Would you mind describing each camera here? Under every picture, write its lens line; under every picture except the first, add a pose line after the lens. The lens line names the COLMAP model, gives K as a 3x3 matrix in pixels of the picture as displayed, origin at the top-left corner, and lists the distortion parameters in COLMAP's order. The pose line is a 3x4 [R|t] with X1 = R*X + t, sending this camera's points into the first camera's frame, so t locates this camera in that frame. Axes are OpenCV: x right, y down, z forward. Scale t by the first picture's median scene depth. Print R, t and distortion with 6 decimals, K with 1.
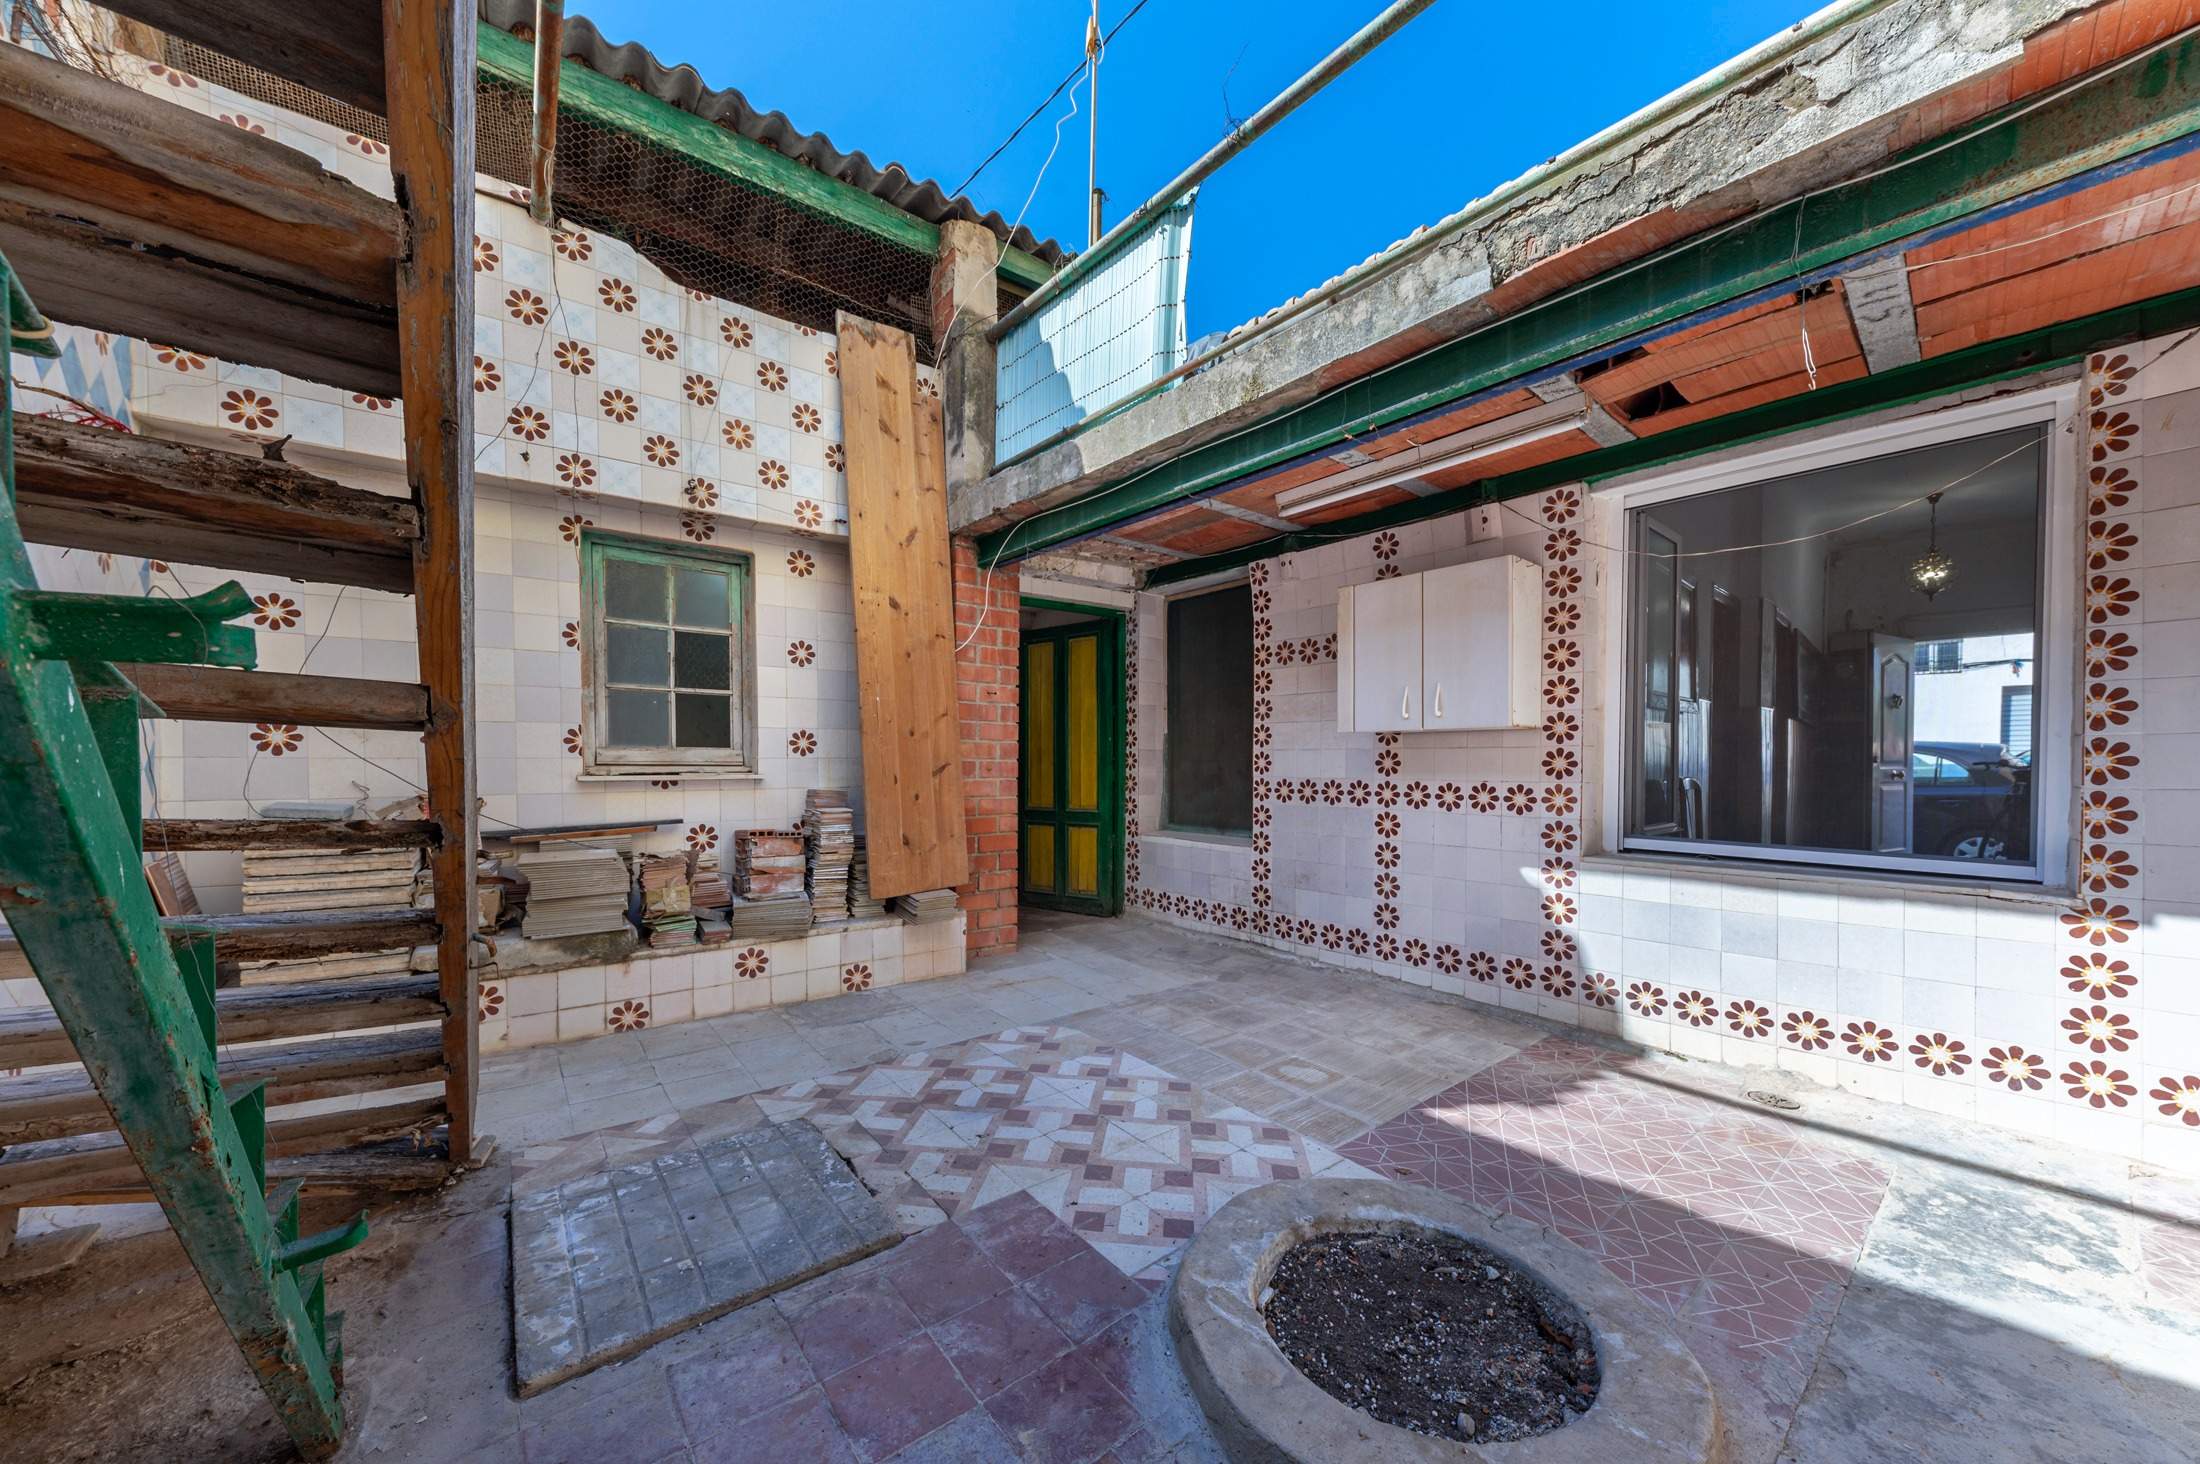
lens RADIAL K [[750.0, 0, 1104.1], [0, 750.0, 778.6], [0, 0, 1]] dist [0.006095, -0.000148]
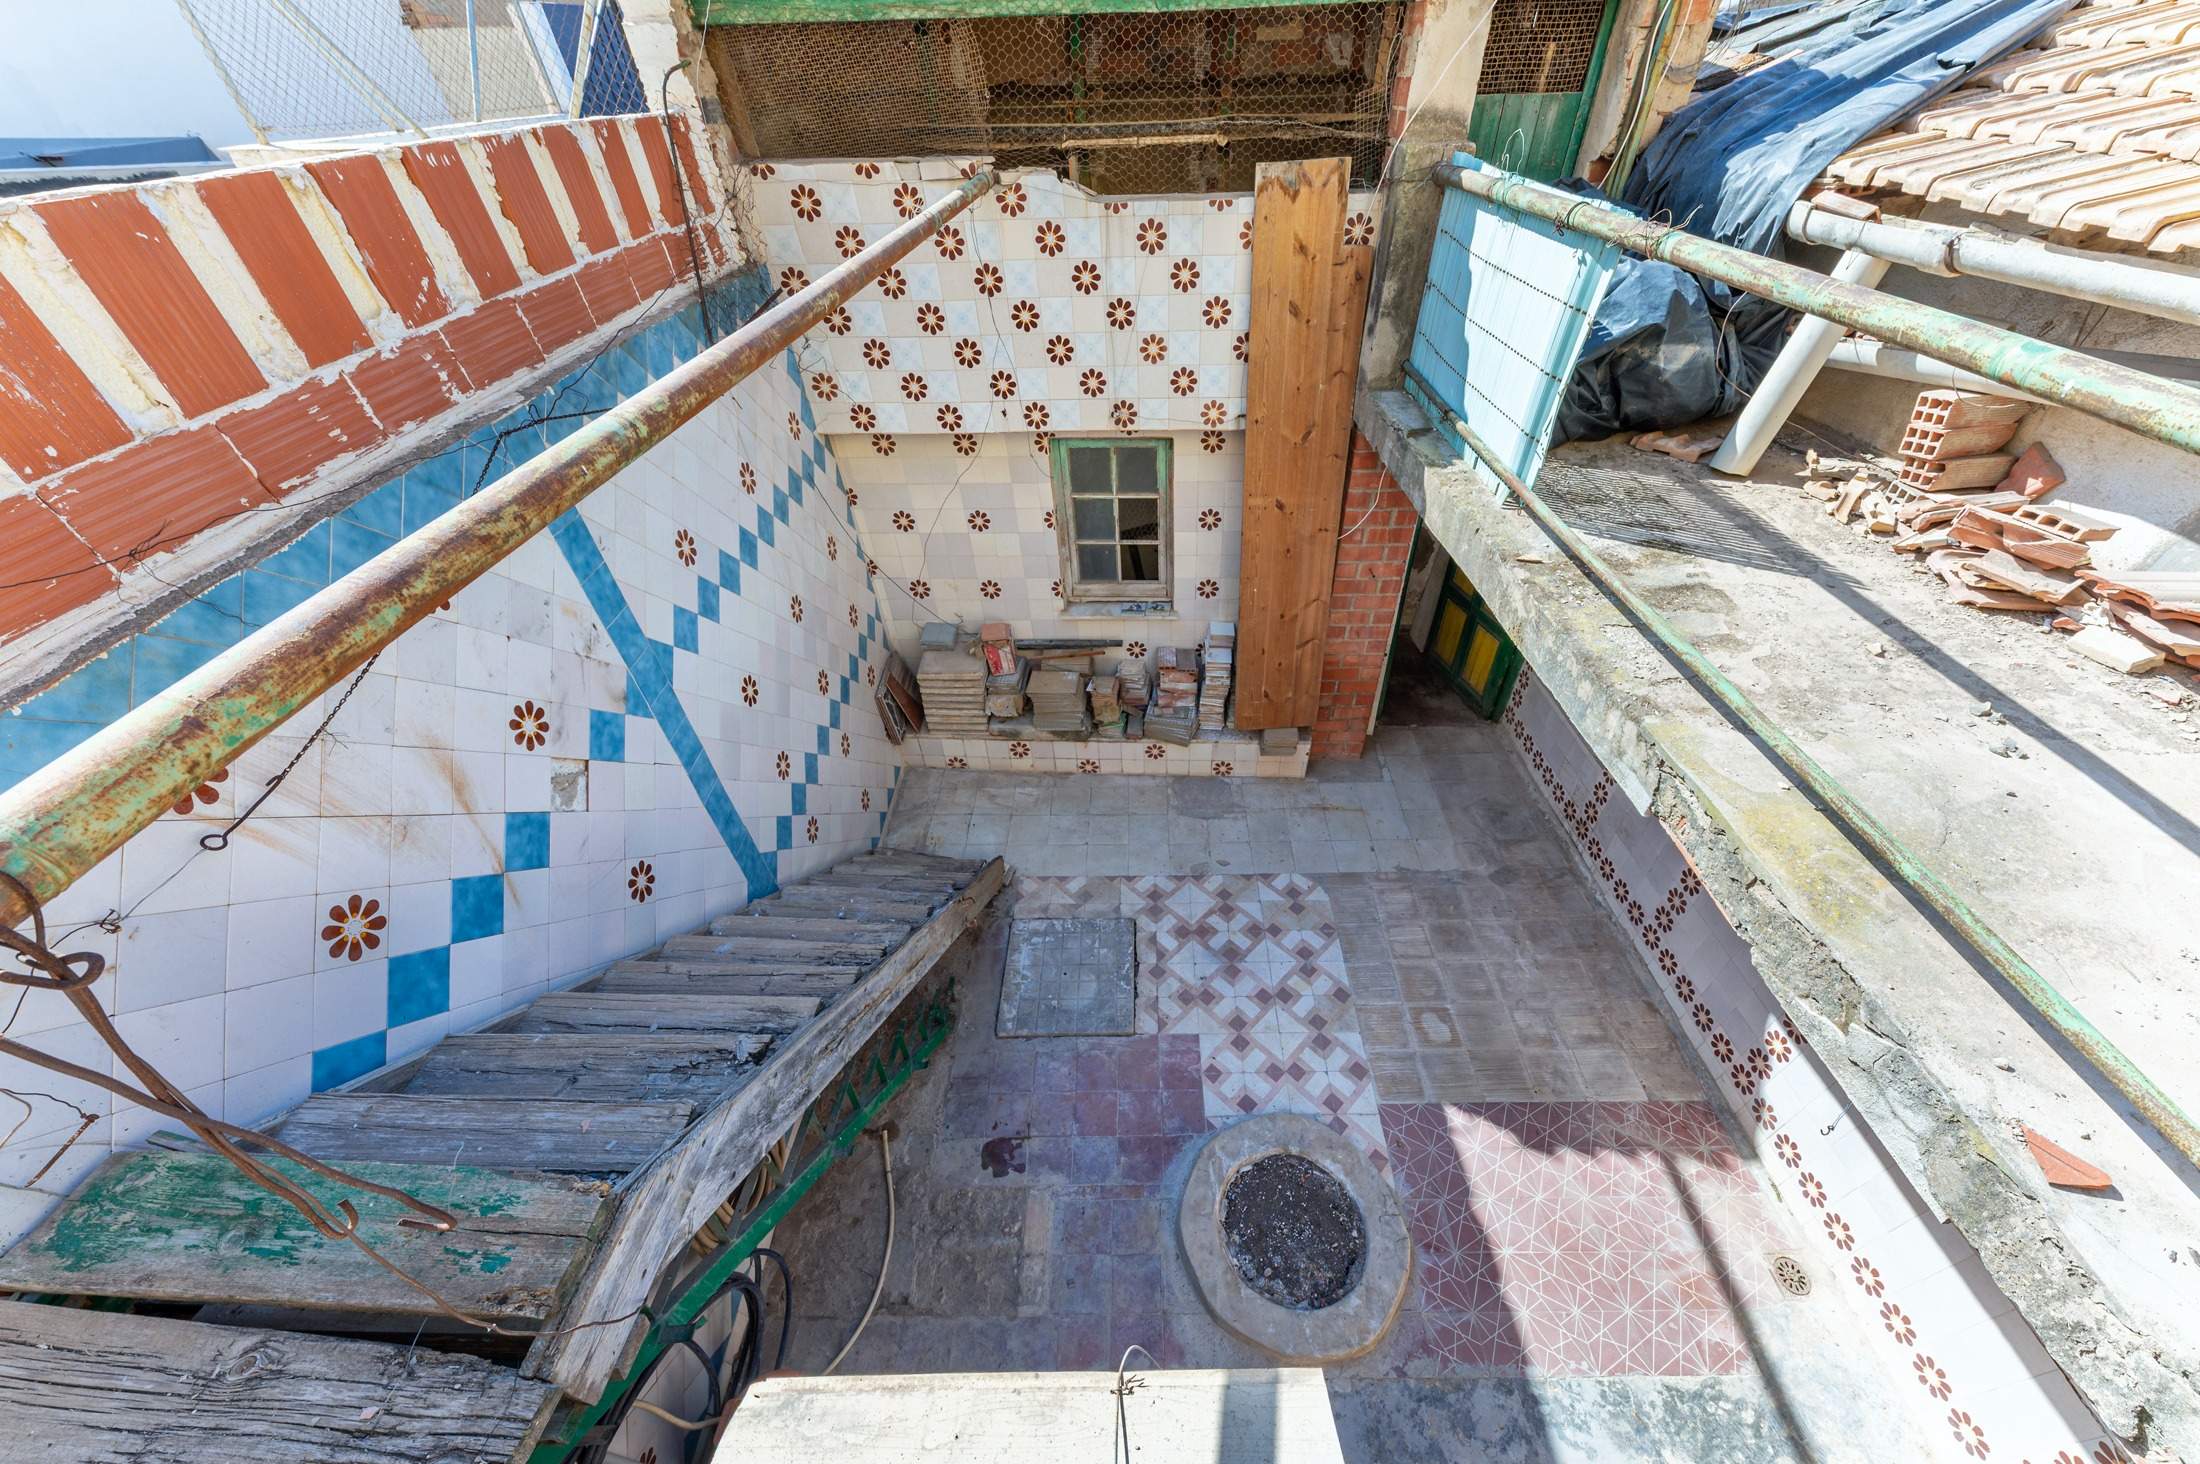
lens RADIAL K [[779.2, 0, 1143.8], [0, 779.2, 754.5], [0, 0, 1]] dist [0.020521, -0.009225]
pose [[0.783519, 0.400216, -0.475316, 0.266477], [0.010779, 0.756082, 0.654388, -0.779952], [0.621275, -0.517849, 0.588091, 0.049466]]
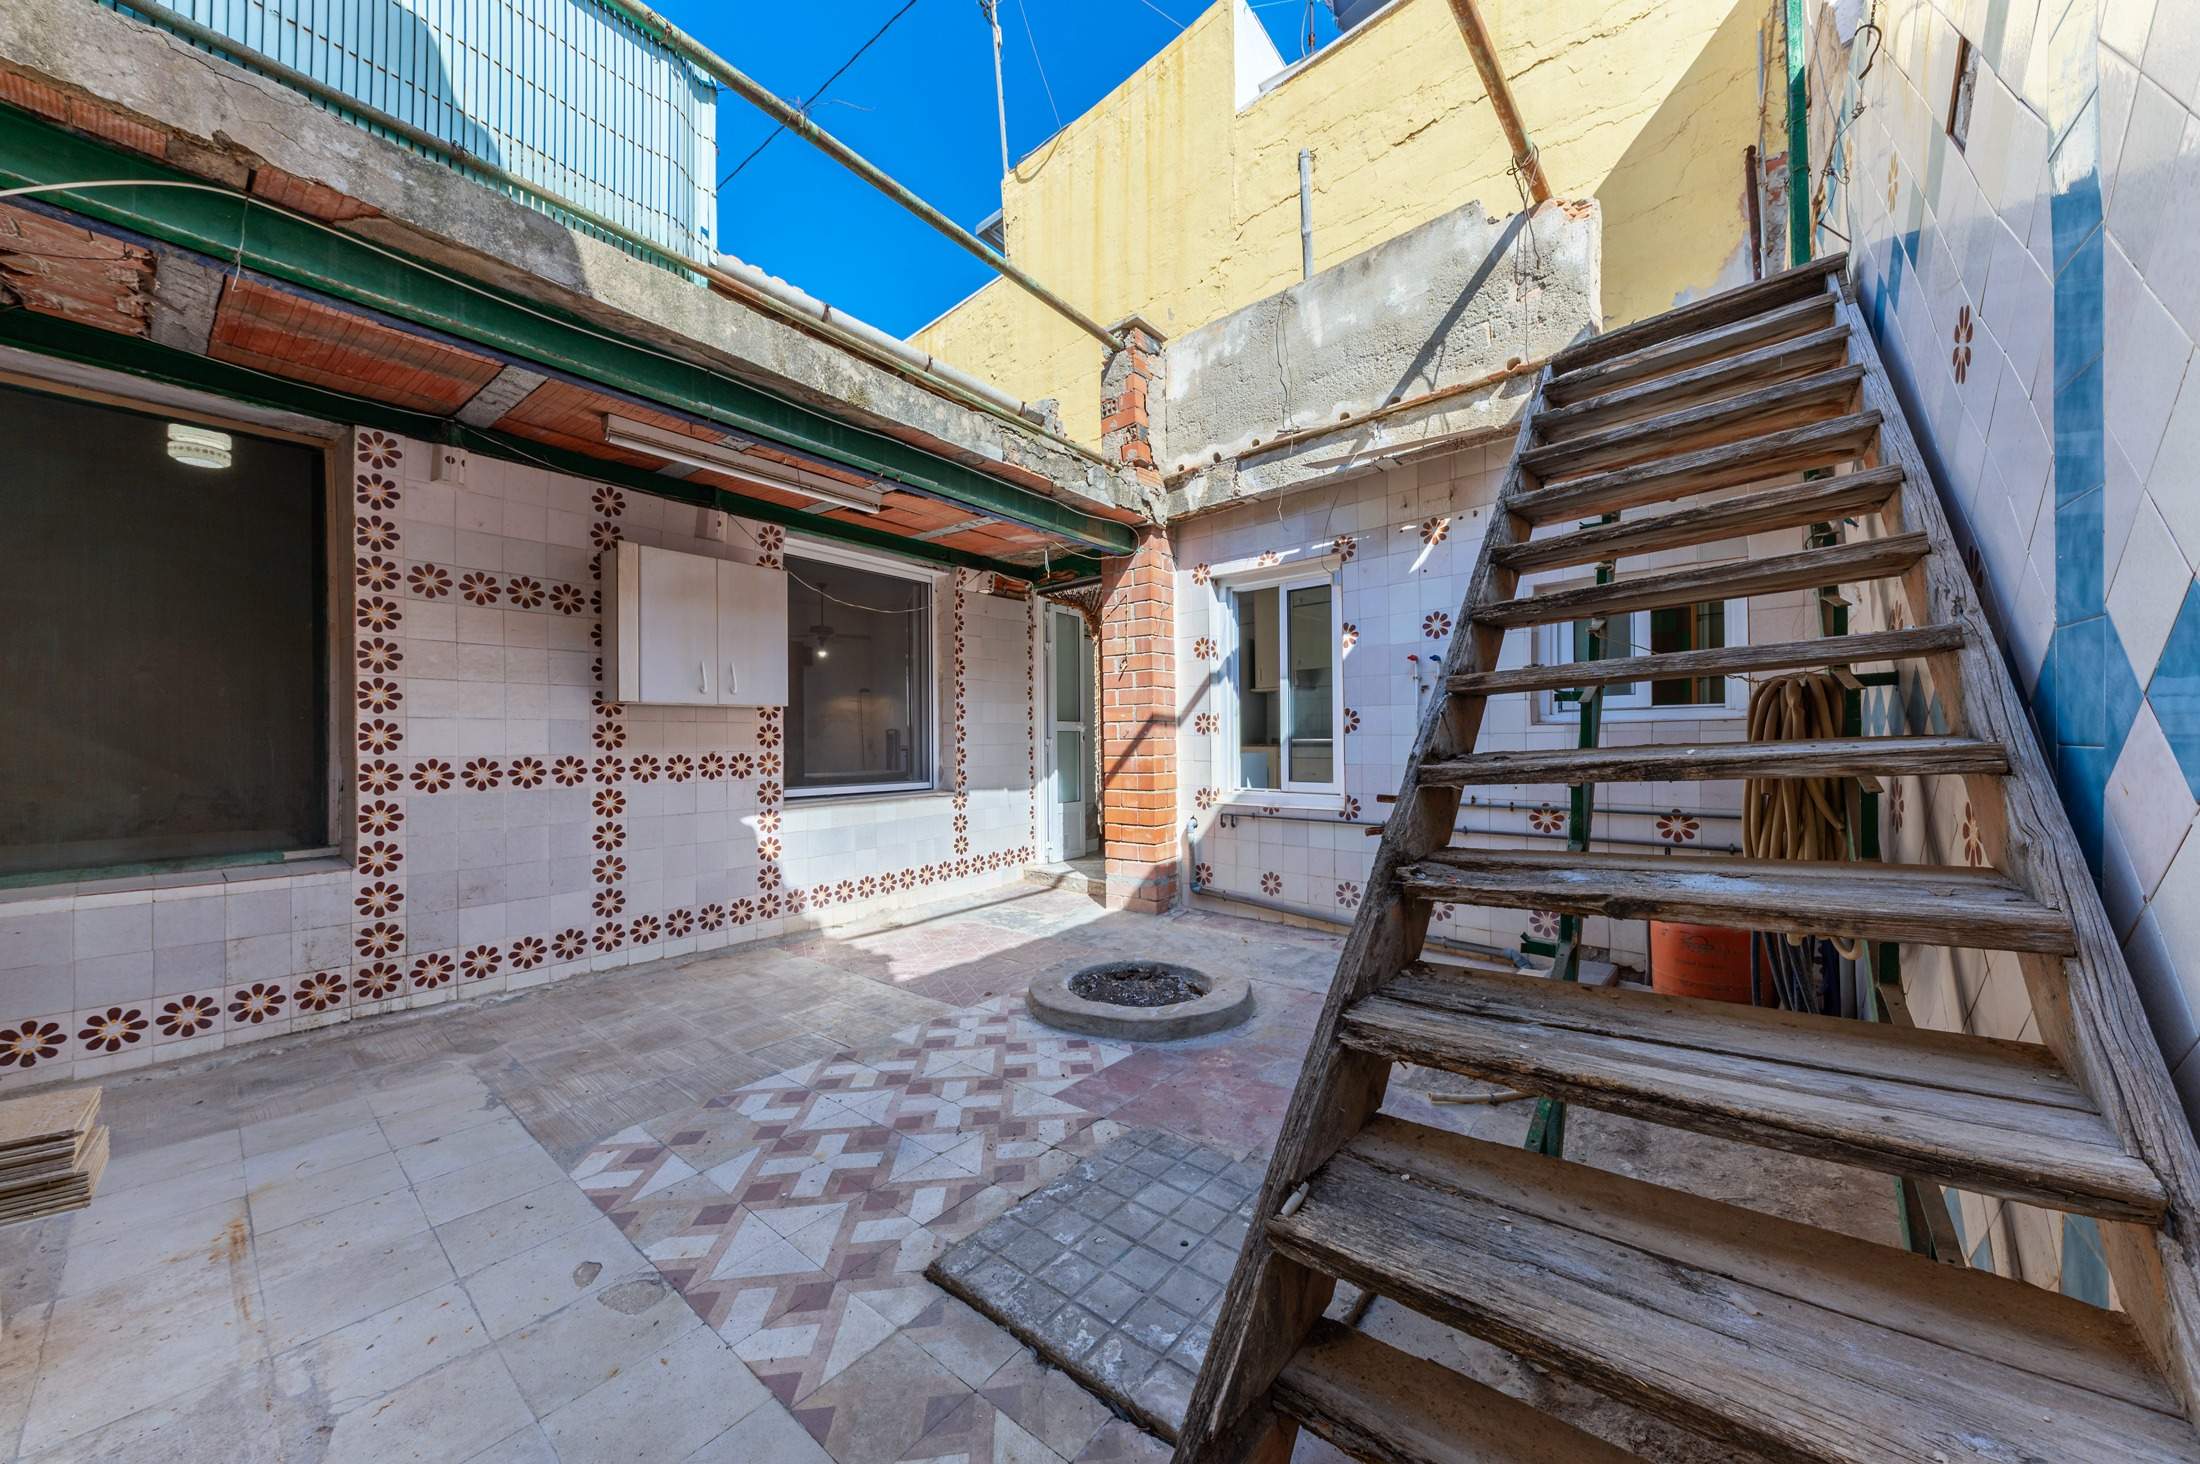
lens RADIAL K [[748.0, 0, 1102.1], [0, 748.0, 746.9], [0, 0, 1]] dist [0.017145, -0.007521]
pose [[-0.194924, -0.008763, 0.980779, -0.722604], [0.031602, 0.999385, 0.015210, -0.002638], [-0.980309, 0.033959, -0.194527, 0.652788]]
